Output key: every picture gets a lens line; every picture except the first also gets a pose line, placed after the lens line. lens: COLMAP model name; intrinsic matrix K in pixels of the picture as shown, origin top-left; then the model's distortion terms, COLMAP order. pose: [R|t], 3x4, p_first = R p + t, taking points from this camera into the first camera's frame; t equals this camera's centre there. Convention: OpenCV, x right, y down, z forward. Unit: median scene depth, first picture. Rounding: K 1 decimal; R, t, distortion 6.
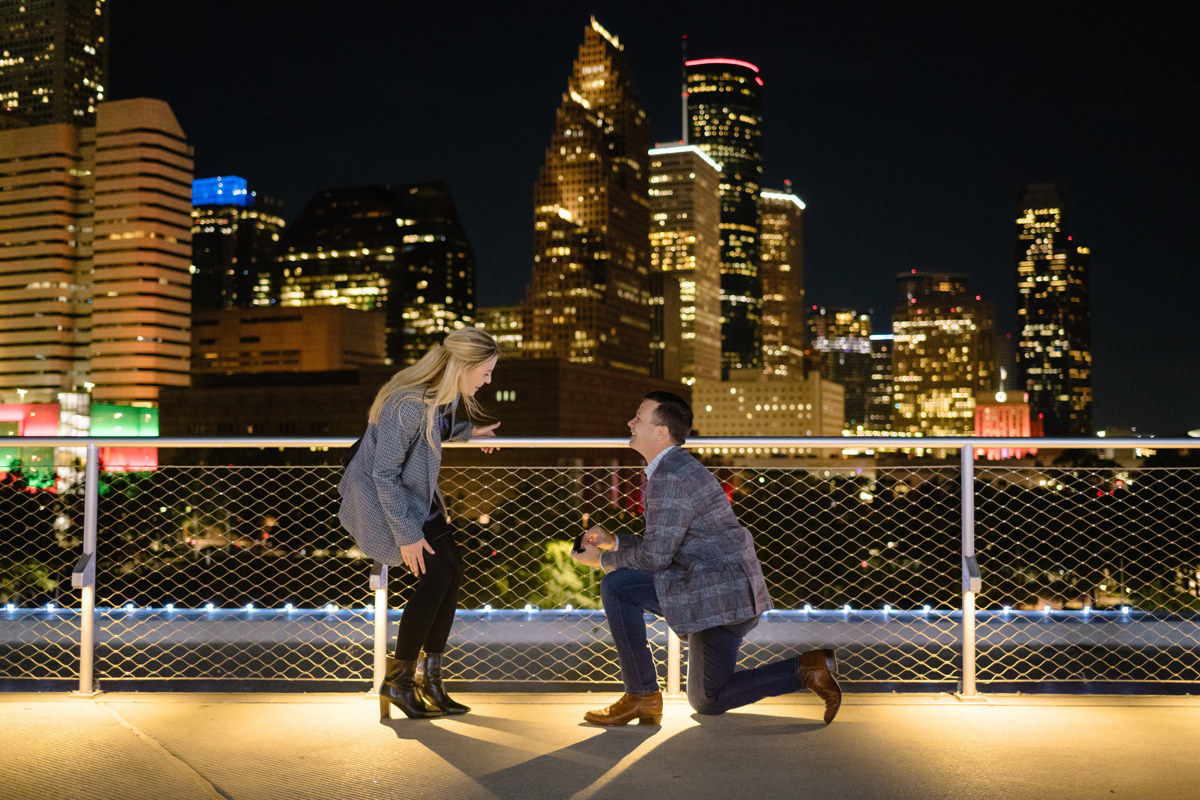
lens RADIAL K [[1200.7, 0, 601.2], [0, 1200.7, 398.4], [0, 0, 1]] dist [0.004516, -0.008783]
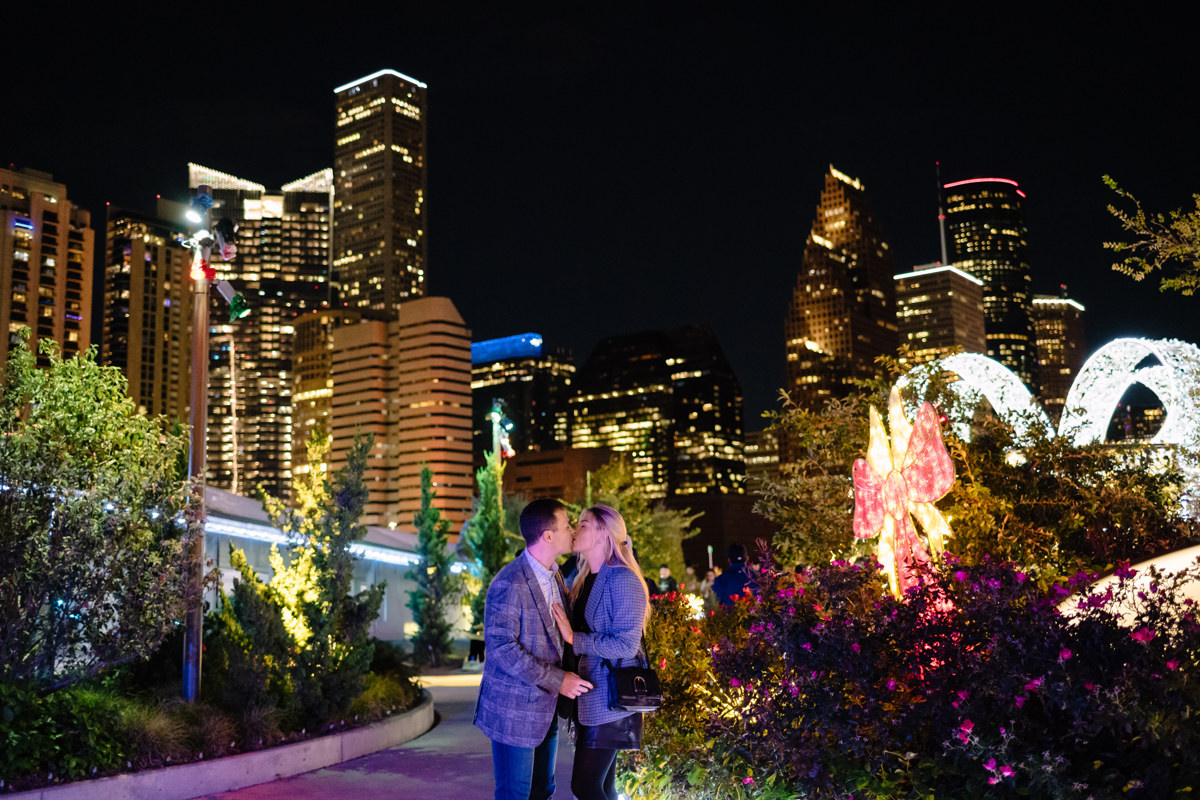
lens RADIAL K [[1184.4, 0, 601.8], [0, 1184.4, 393.8], [0, 0, 1]] dist [0.001356, -0.004986]
pose [[0.961615, -0.066094, -0.266324, 0.066471], [0.039801, 0.993891, -0.102943, -0.005098], [0.271500, 0.088392, 0.958371, -0.083016]]
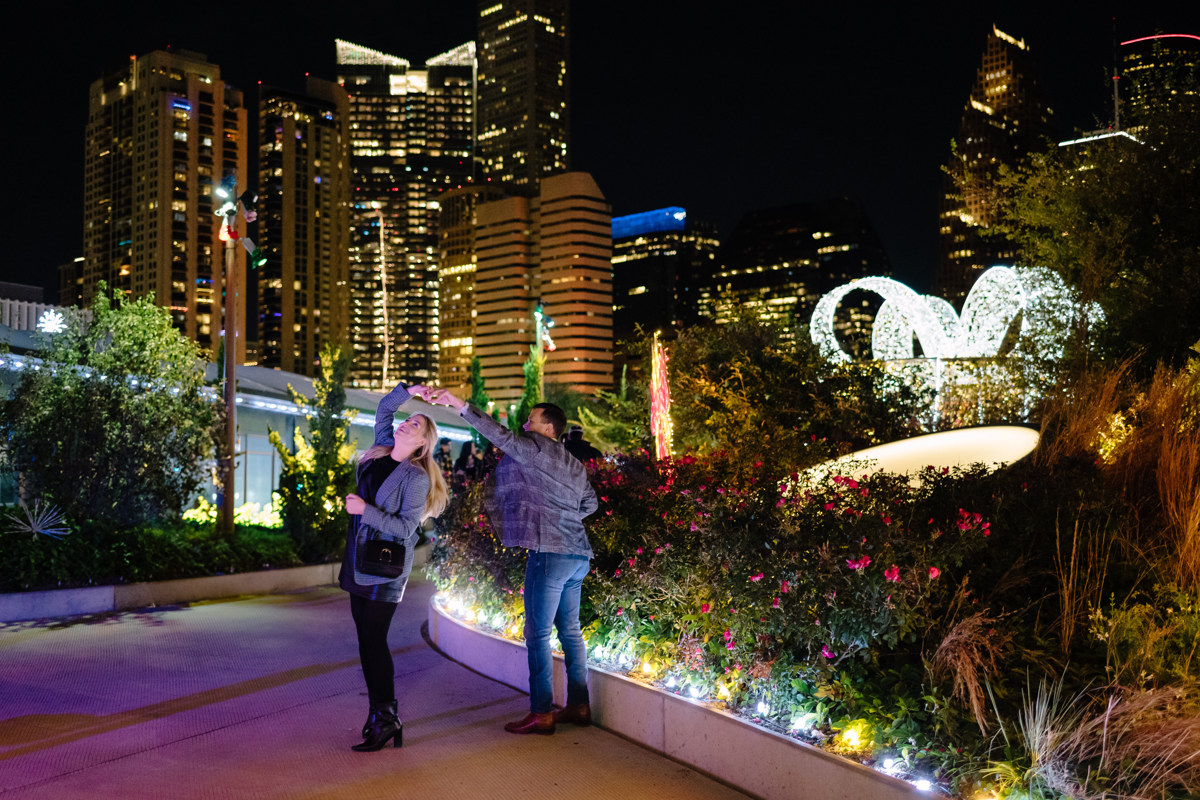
lens RADIAL K [[1191.9, 0, 598.2], [0, 1191.9, 393.8], [0, 0, 1]] dist [0.004033, -0.008708]
pose [[0.920308, -0.025519, -0.390361, 0.072426], [0.026932, 0.999636, -0.001854, -0.005395], [0.390266, -0.008807, 0.920660, -0.087362]]
